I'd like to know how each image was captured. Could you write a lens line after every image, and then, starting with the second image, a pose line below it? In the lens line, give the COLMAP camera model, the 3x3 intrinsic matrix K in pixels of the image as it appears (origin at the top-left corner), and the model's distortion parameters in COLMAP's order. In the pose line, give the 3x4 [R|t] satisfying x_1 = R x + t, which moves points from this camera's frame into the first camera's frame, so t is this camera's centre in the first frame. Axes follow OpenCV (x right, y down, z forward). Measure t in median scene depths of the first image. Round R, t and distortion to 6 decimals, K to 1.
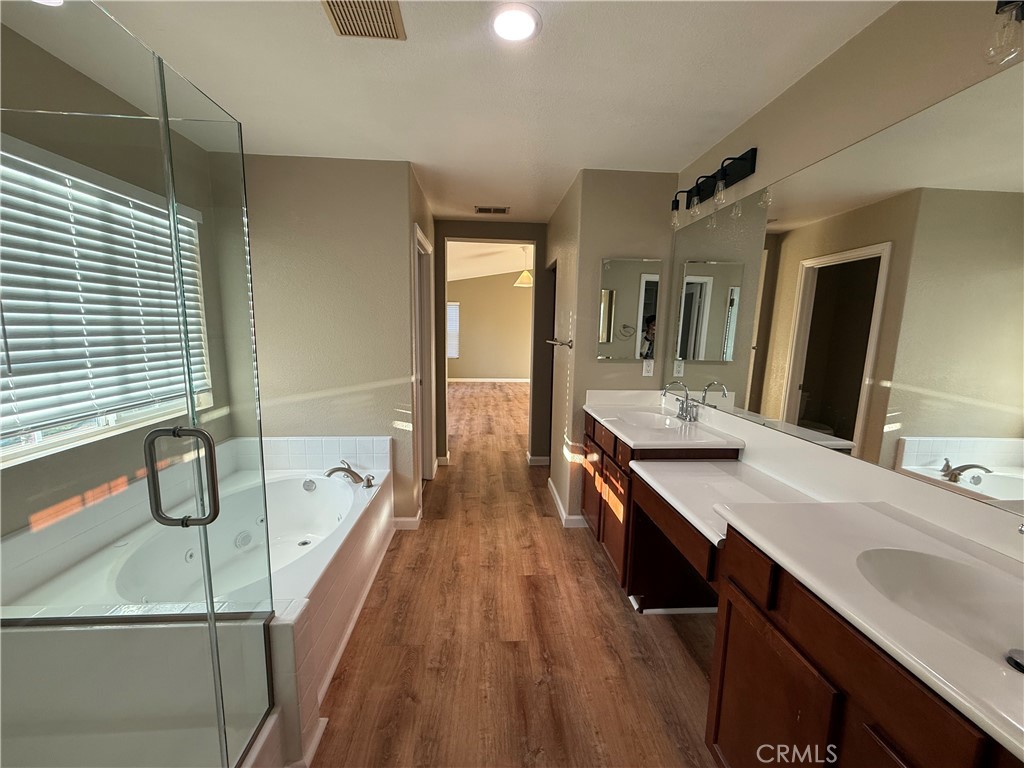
lens RADIAL K [[404.5, 0, 508.0], [0, 404.5, 384.2], [0, 0, 1]] dist [-0.000171, -0.000012]
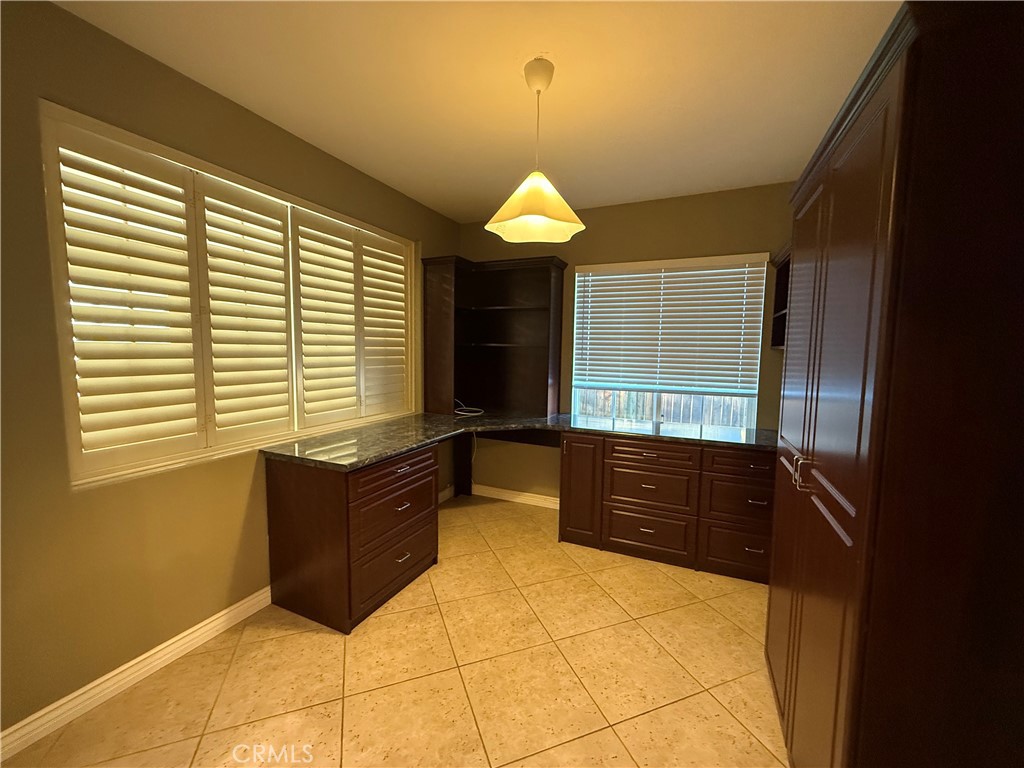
lens RADIAL K [[404.5, 0, 508.0], [0, 404.5, 384.2], [0, 0, 1]] dist [-0.000171, -0.000012]
pose [[0.878305, 0.033642, -0.476916, 0.085611], [-0.069775, 0.995861, -0.058251, -0.047754], [0.472982, 0.084439, 0.877017, 0.597978]]
